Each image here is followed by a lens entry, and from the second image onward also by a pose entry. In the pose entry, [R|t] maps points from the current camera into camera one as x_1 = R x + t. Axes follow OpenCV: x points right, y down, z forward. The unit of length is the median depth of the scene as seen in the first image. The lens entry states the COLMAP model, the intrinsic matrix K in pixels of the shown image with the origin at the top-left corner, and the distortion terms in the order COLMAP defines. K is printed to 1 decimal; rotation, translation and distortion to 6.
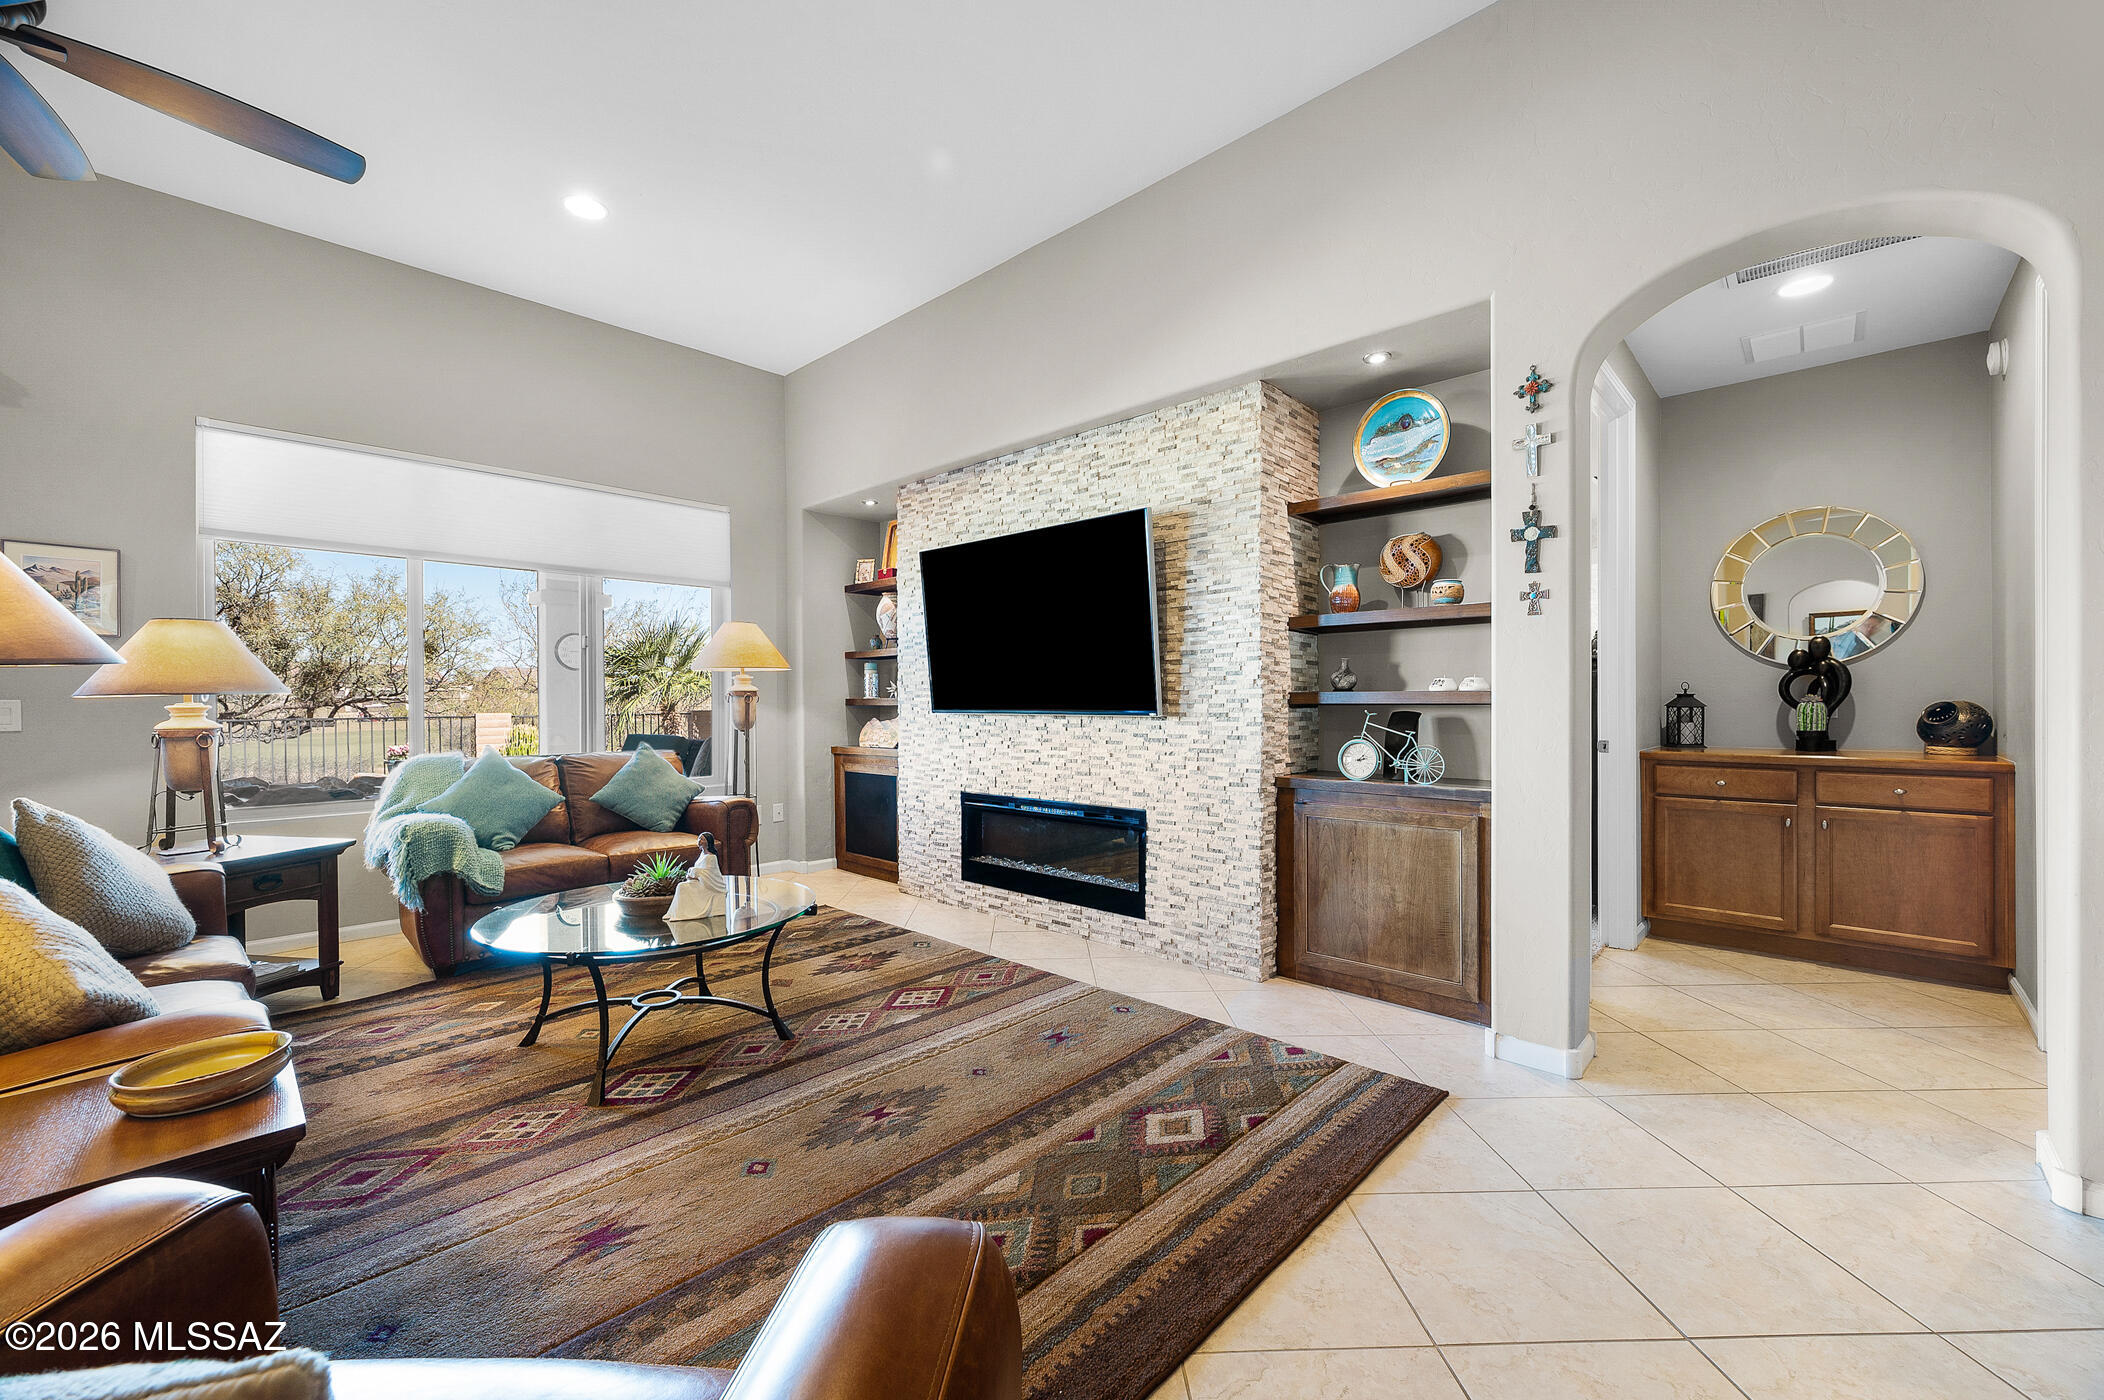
lens RADIAL K [[839.8, 0, 1047.2], [0, 839.8, 705.4], [0, 0, 1]] dist [-0.004160, -0.000162]
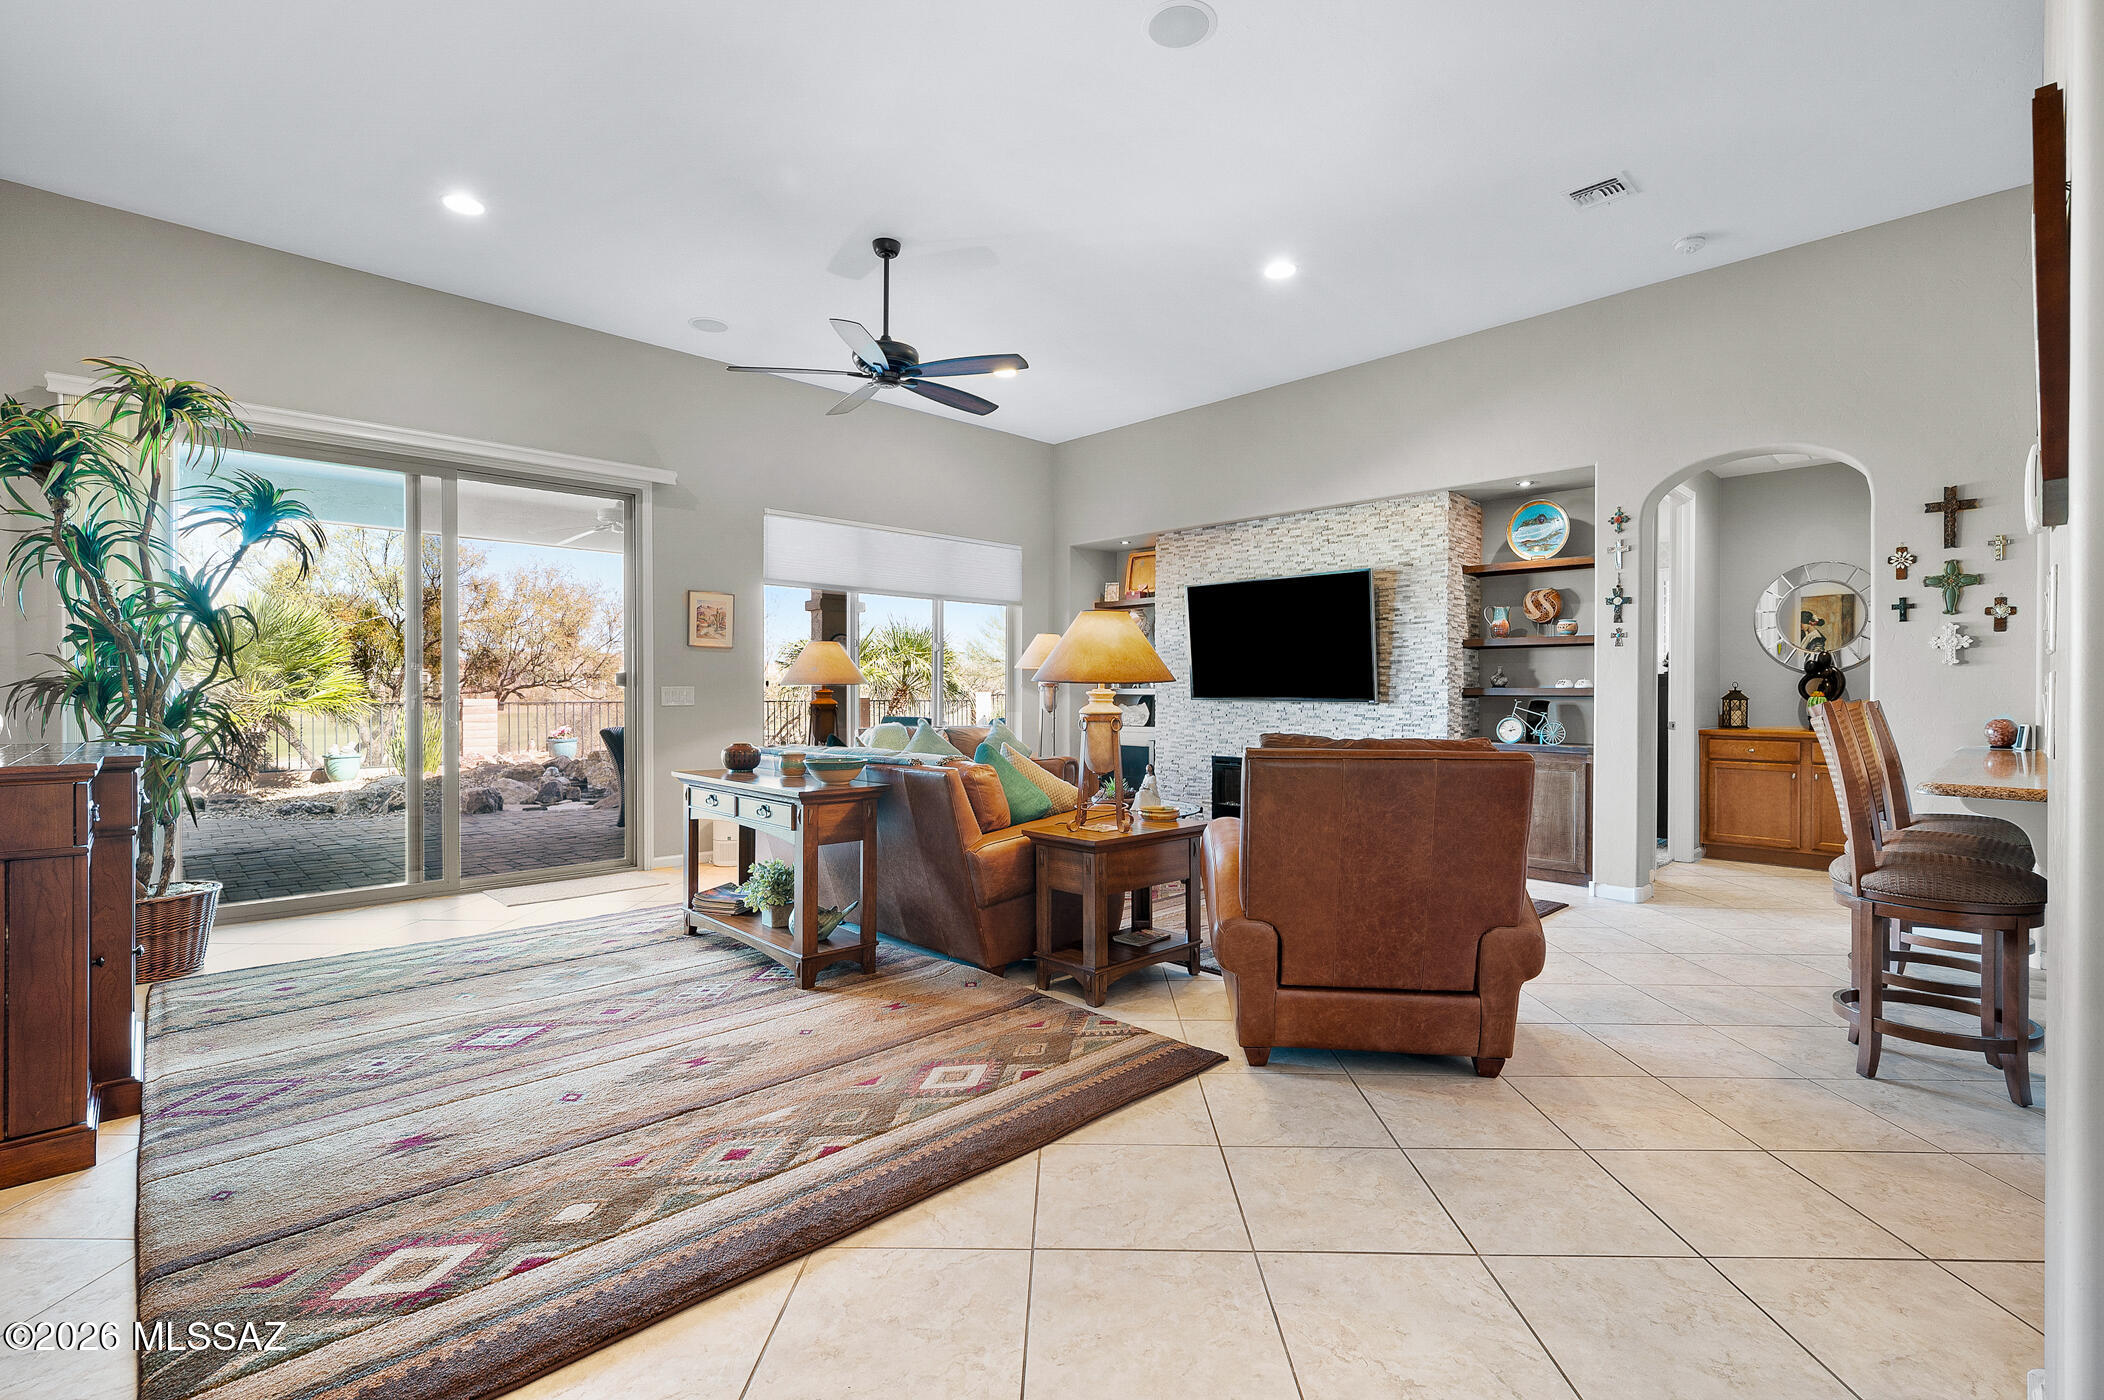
lens RADIAL K [[965.8, 0, 1056.5], [0, 965.8, 693.6], [0, 0, 1]] dist [0.001258, 0.000012]
pose [[0.999666, 0.006655, -0.024986, -0.423042], [-0.006704, 0.999976, -0.001868, 0.003737], [0.024973, 0.002035, 0.999686, -0.814902]]
